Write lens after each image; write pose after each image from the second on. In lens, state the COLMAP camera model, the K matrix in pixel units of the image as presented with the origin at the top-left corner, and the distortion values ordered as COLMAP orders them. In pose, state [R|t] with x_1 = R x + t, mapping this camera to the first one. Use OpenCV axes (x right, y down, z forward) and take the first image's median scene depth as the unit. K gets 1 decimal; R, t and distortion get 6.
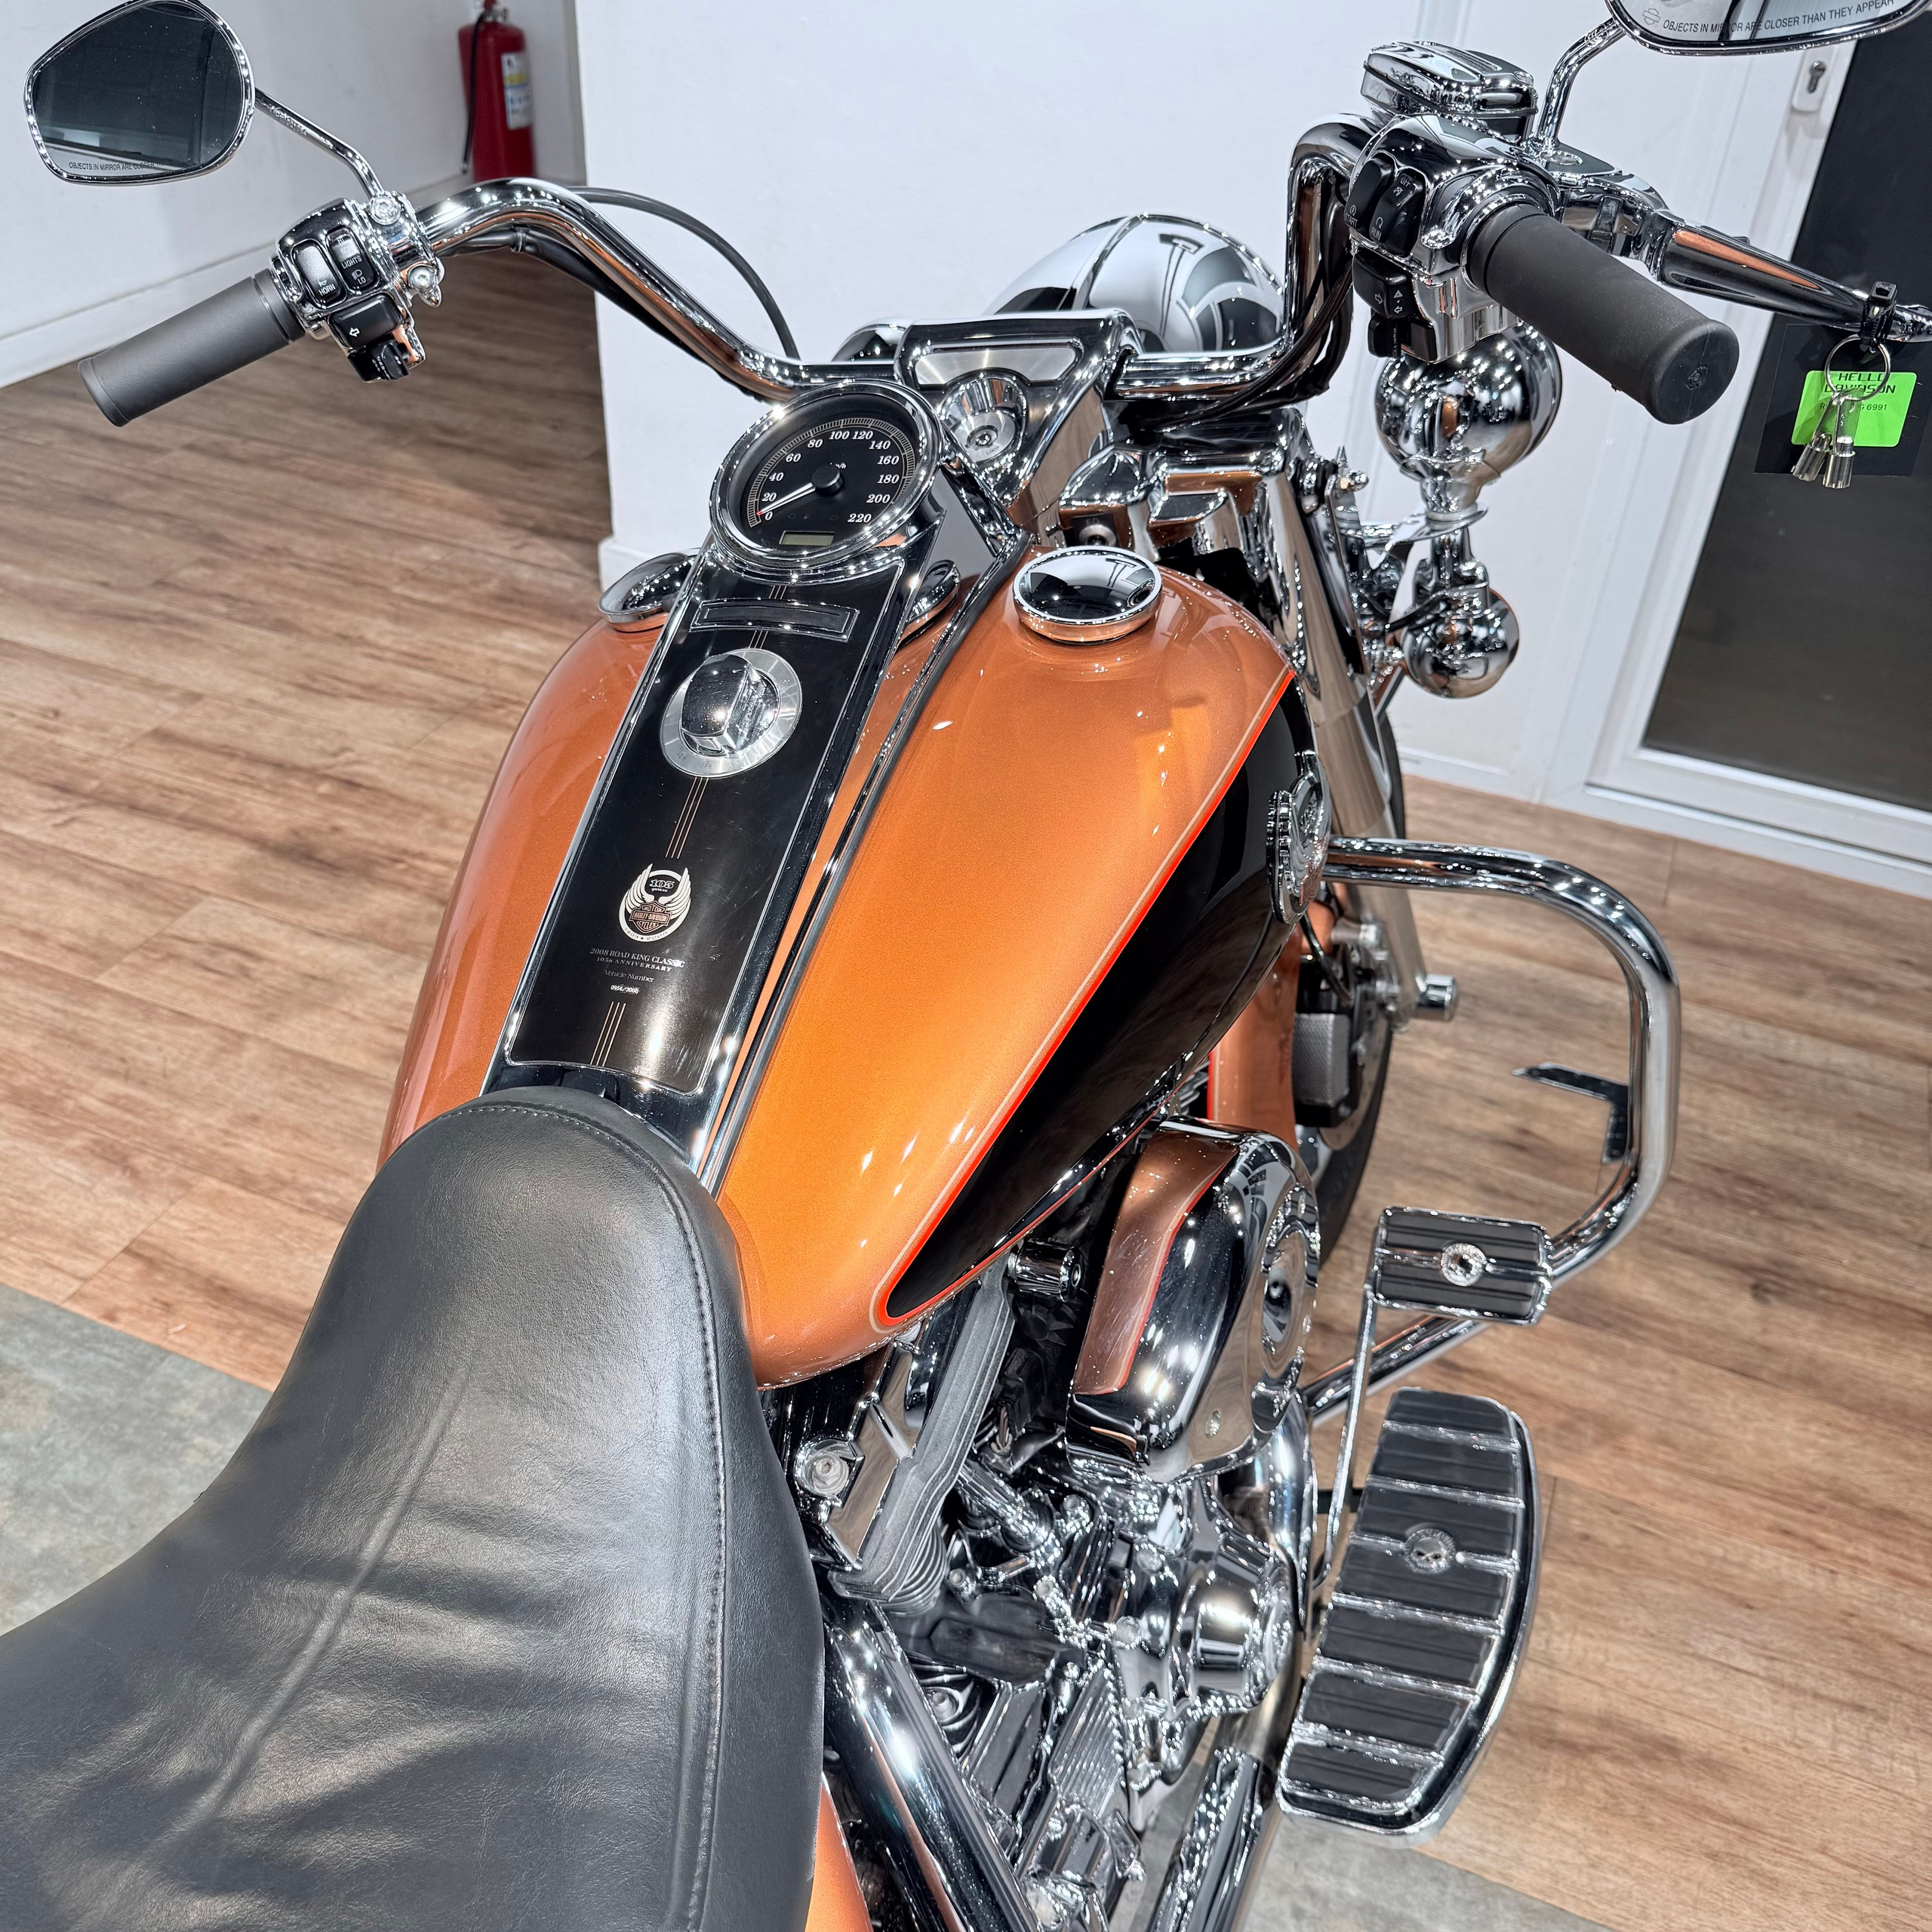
lens RADIAL K [[1841.3, 0, 938.6], [0, 1841.3, 966.8], [0, 0, 1]] dist [0.000652, -0.015342]
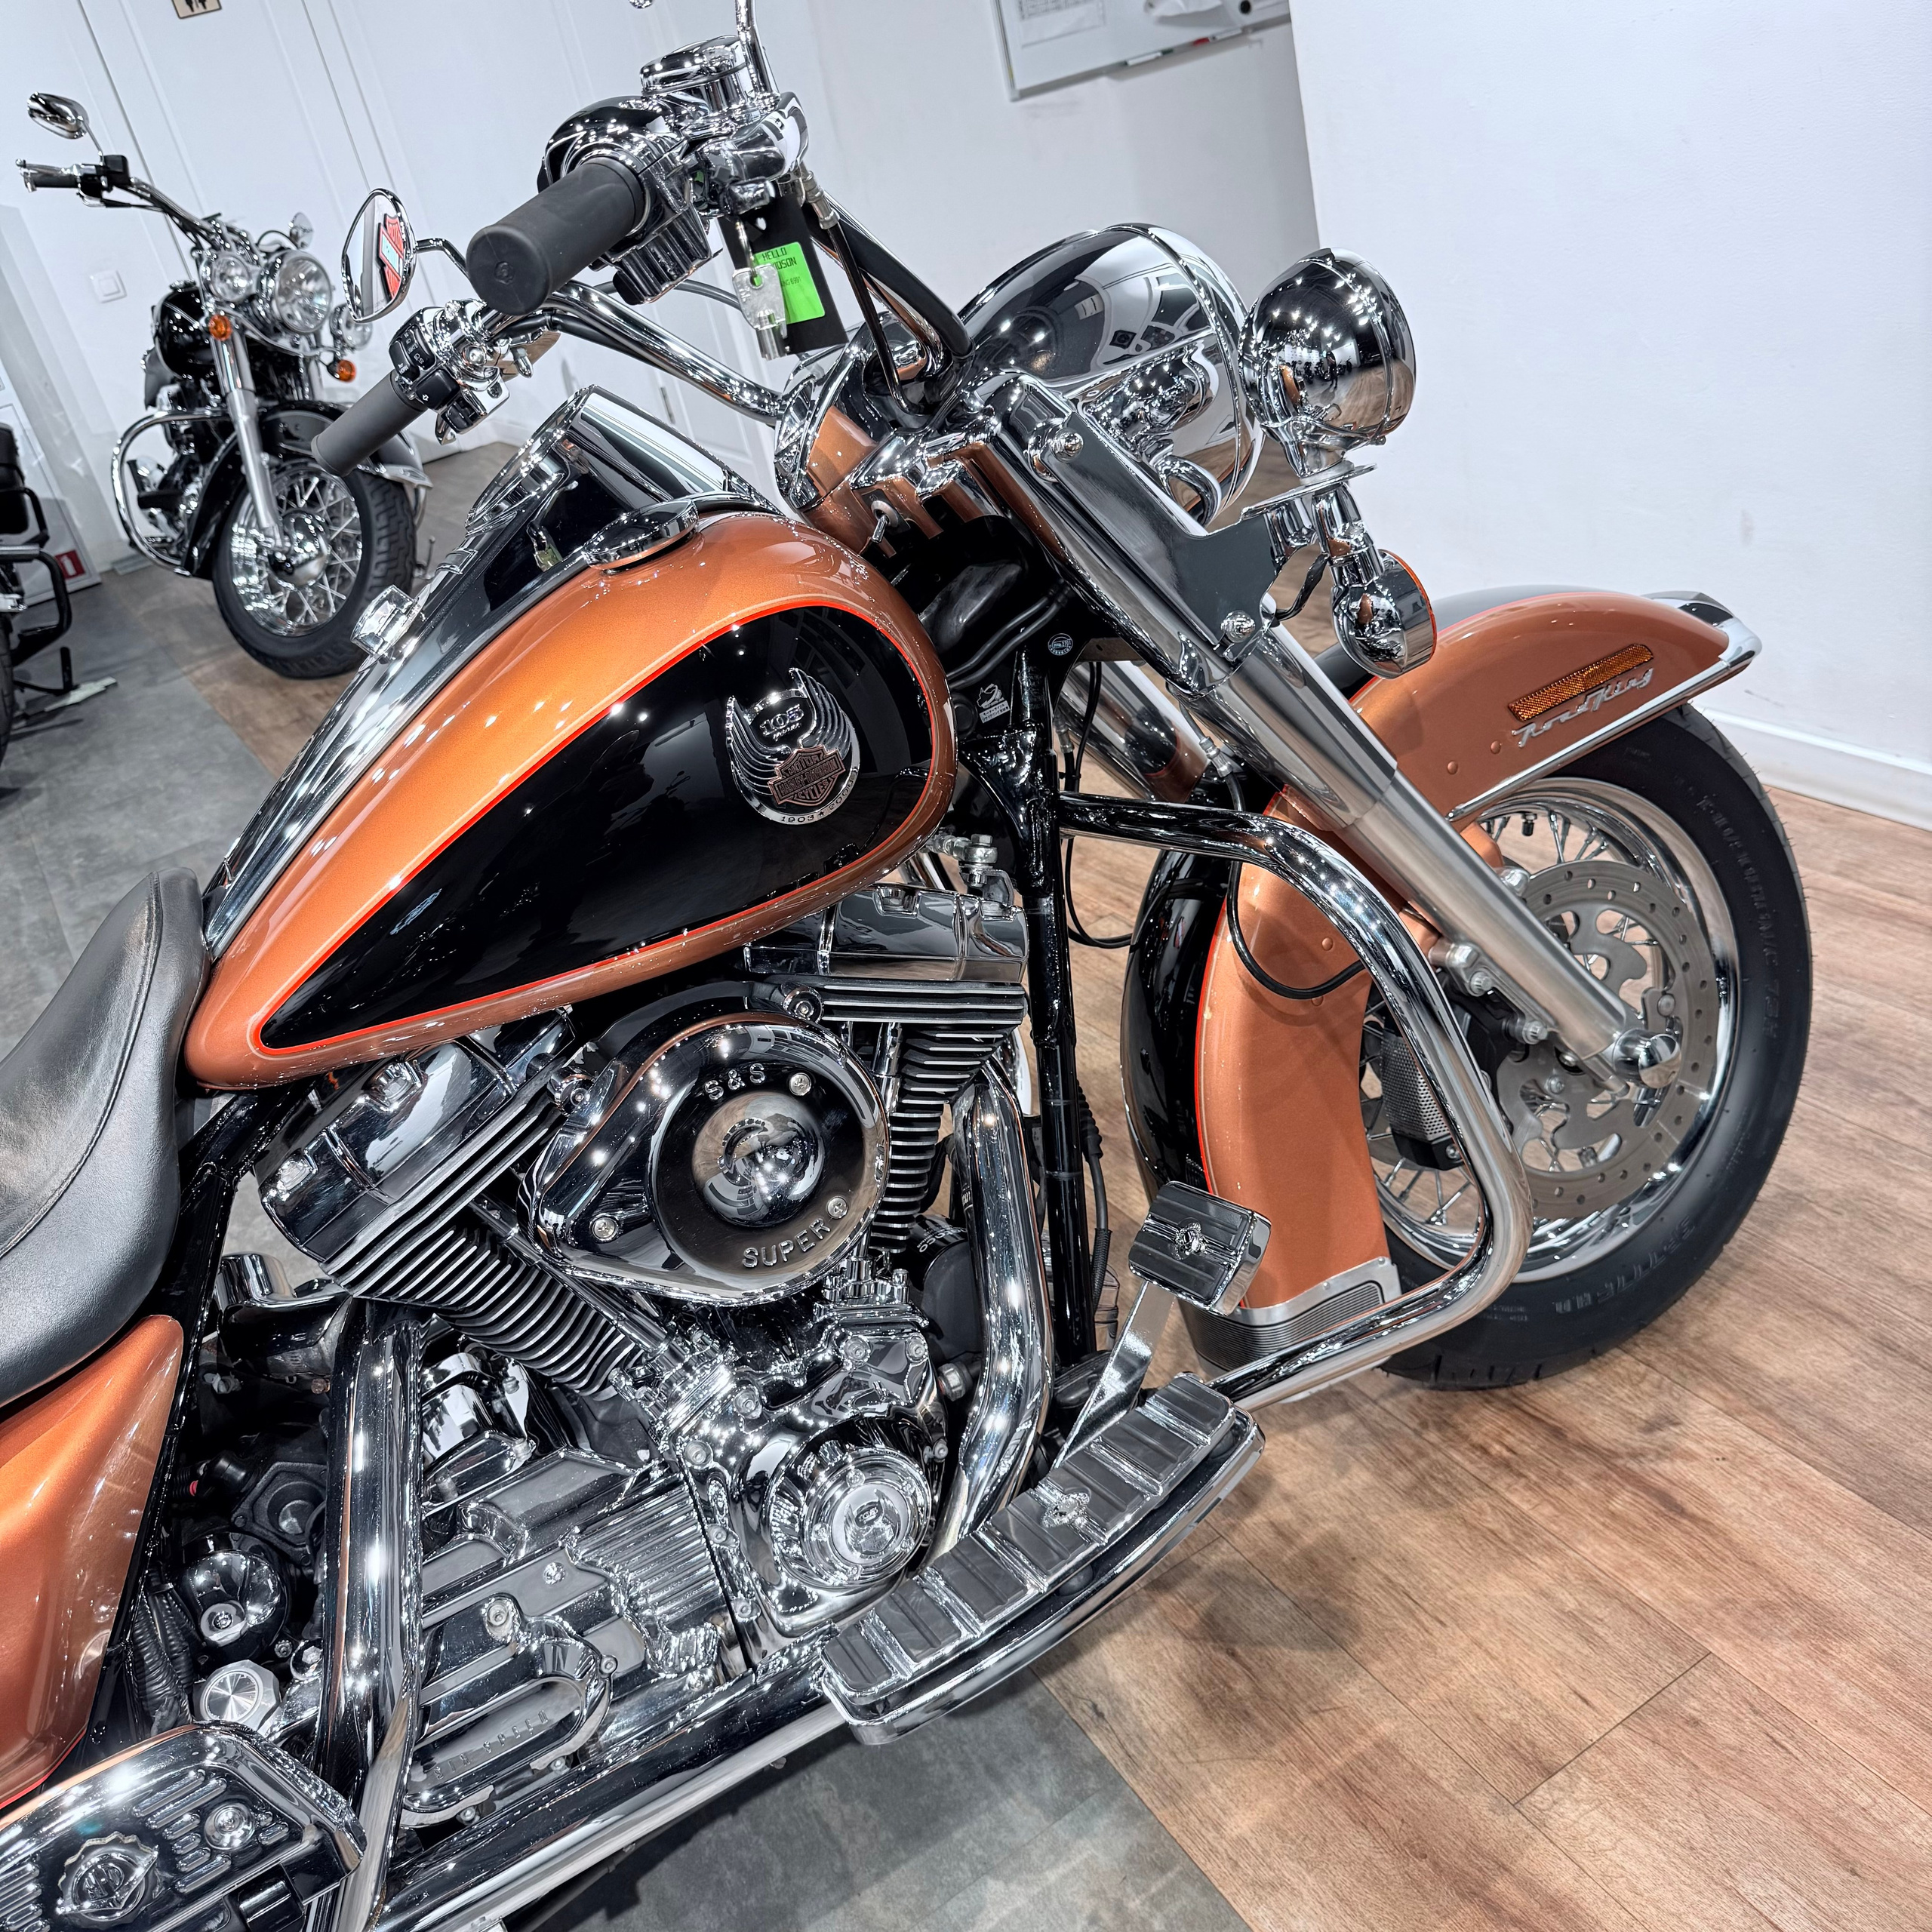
lens RADIAL K [[1835.0, 0, 950.7], [0, 1835.0, 972.9], [0, 0, 1]] dist [0.009394, -0.015371]
pose [[0.771349, 0.093425, -0.629517, 0.778200], [-0.141841, 0.989523, -0.026945, 0.064277], [0.620404, 0.110075, 0.776519, 0.161641]]
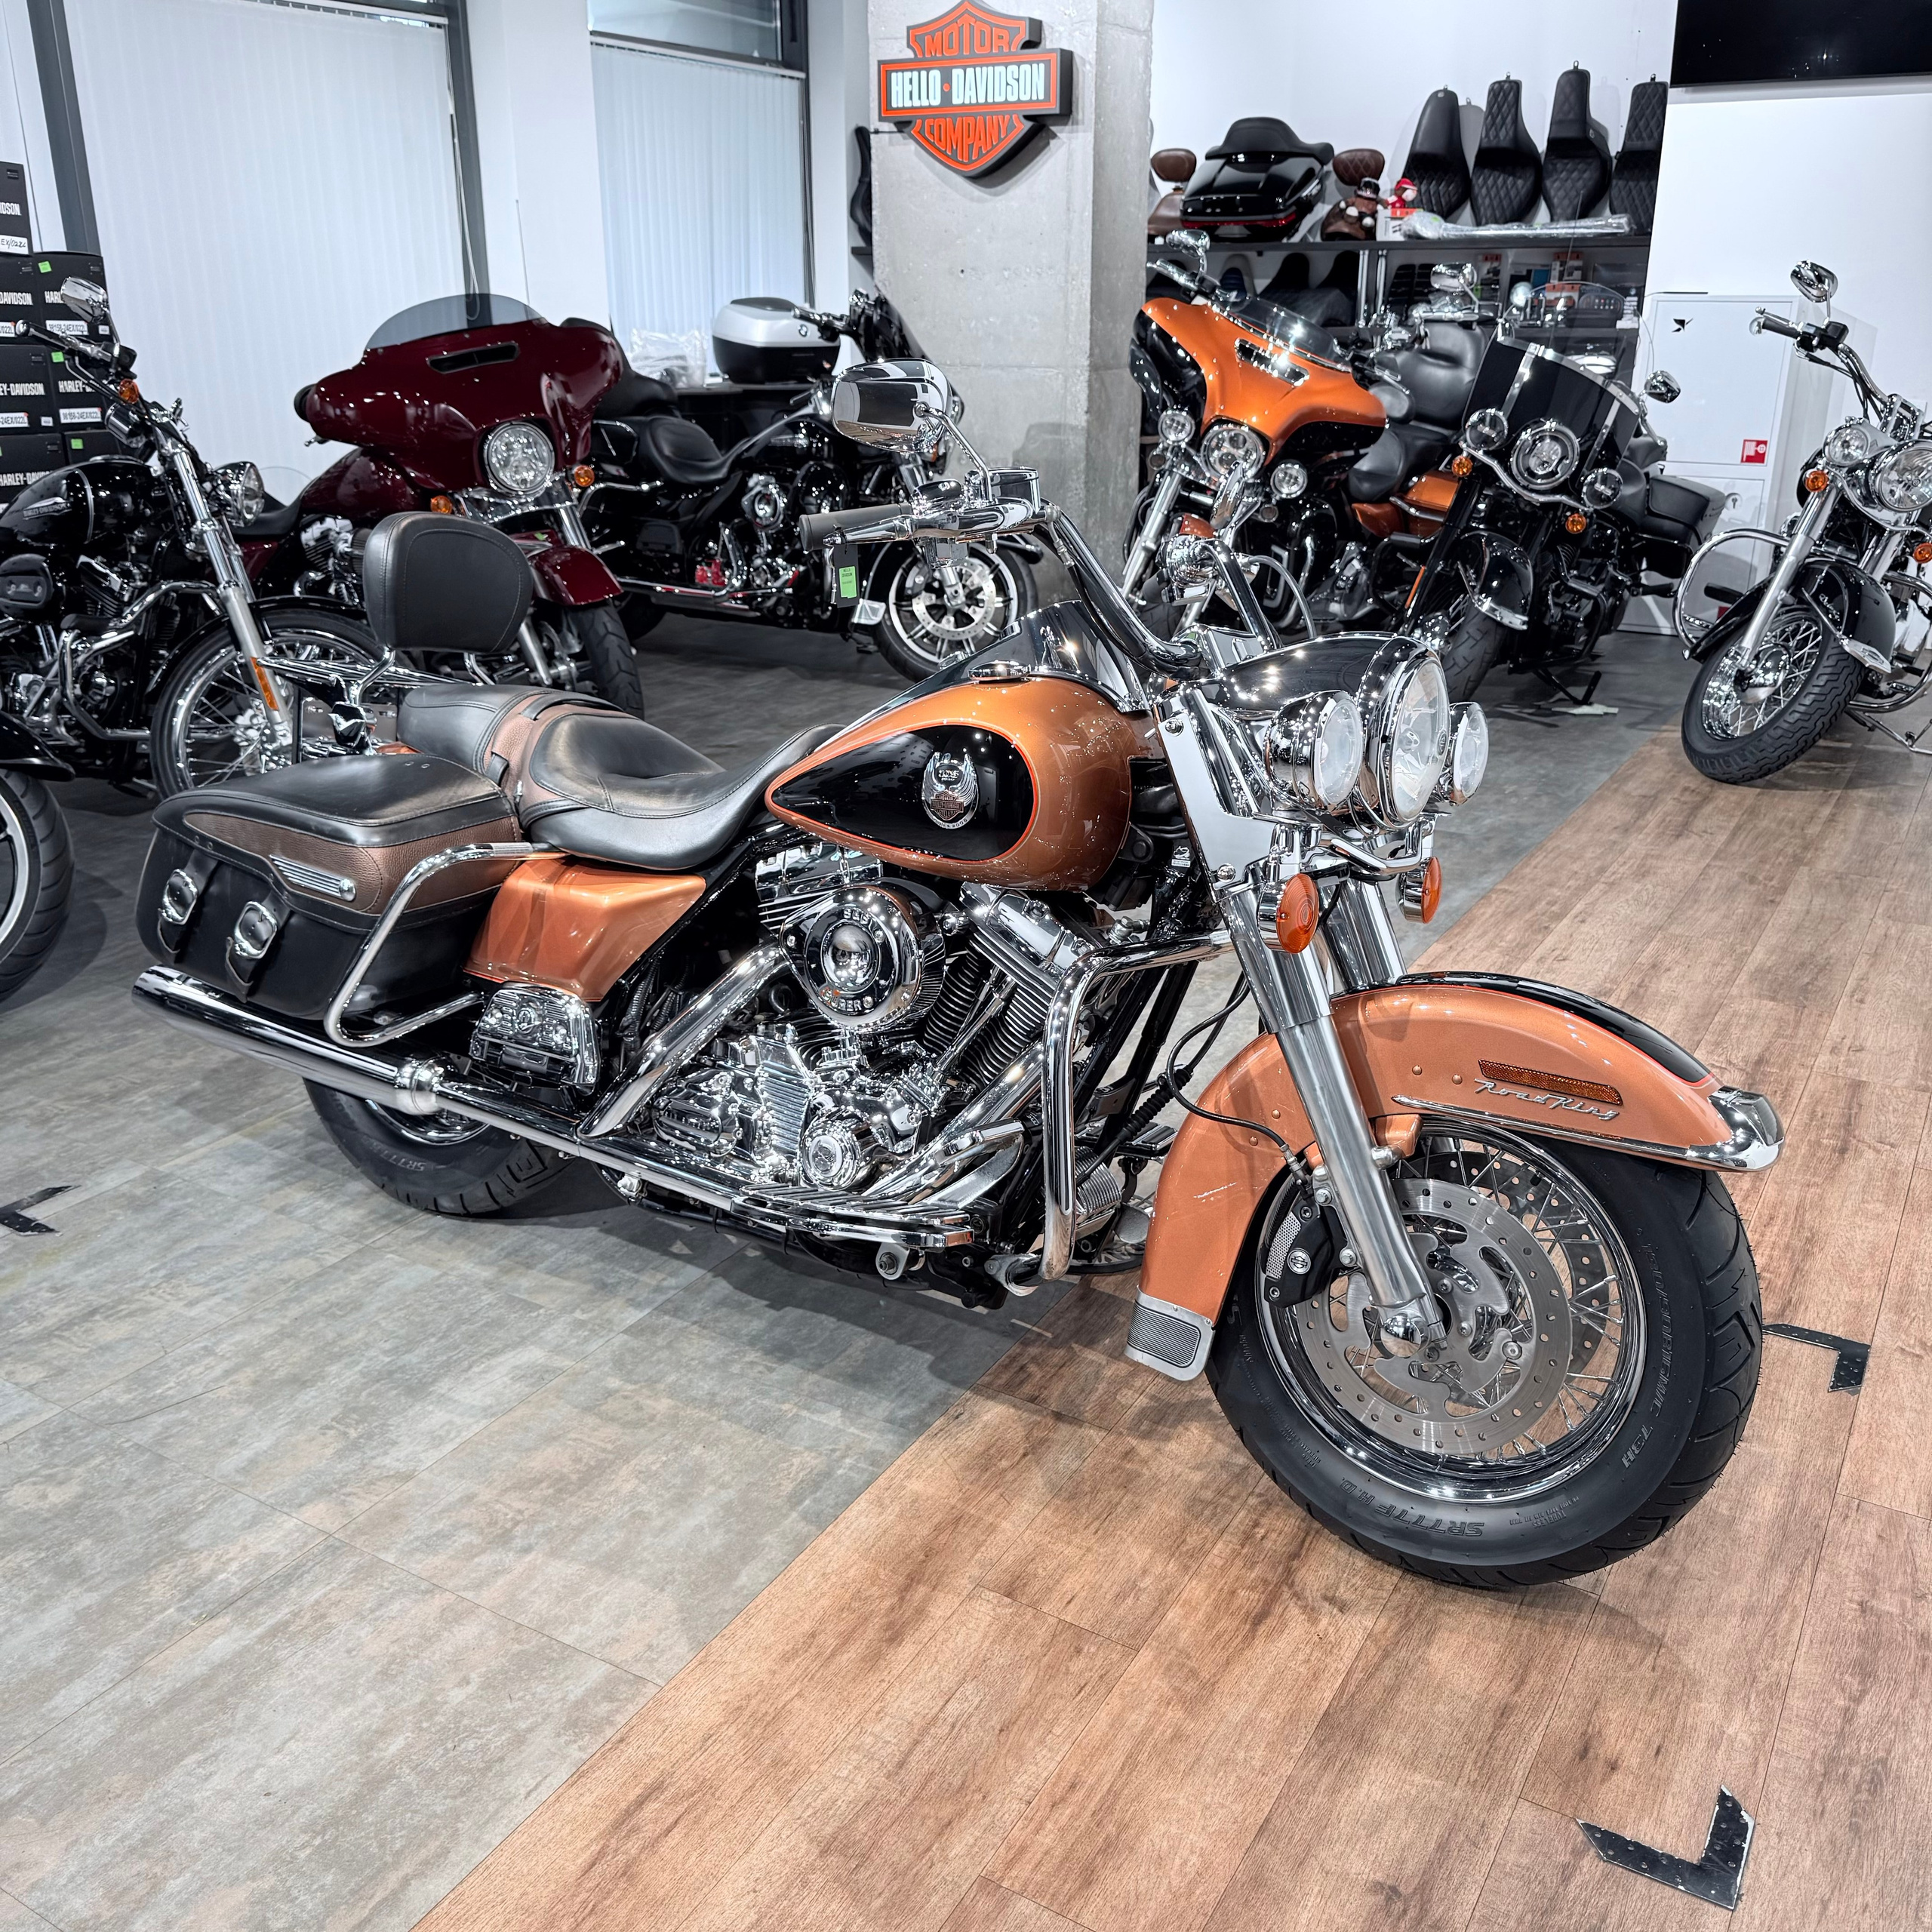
lens RADIAL K [[1771.7, 0, 965.9], [0, 1771.7, 983.9], [0, 0, 1]] dist [0.129068, -0.246565]
pose [[-0.141479, 0.316698, -0.937916, 1.799056], [-0.593227, 0.731363, 0.336438, -0.498927], [0.792506, 0.603996, 0.084401, 0.768414]]
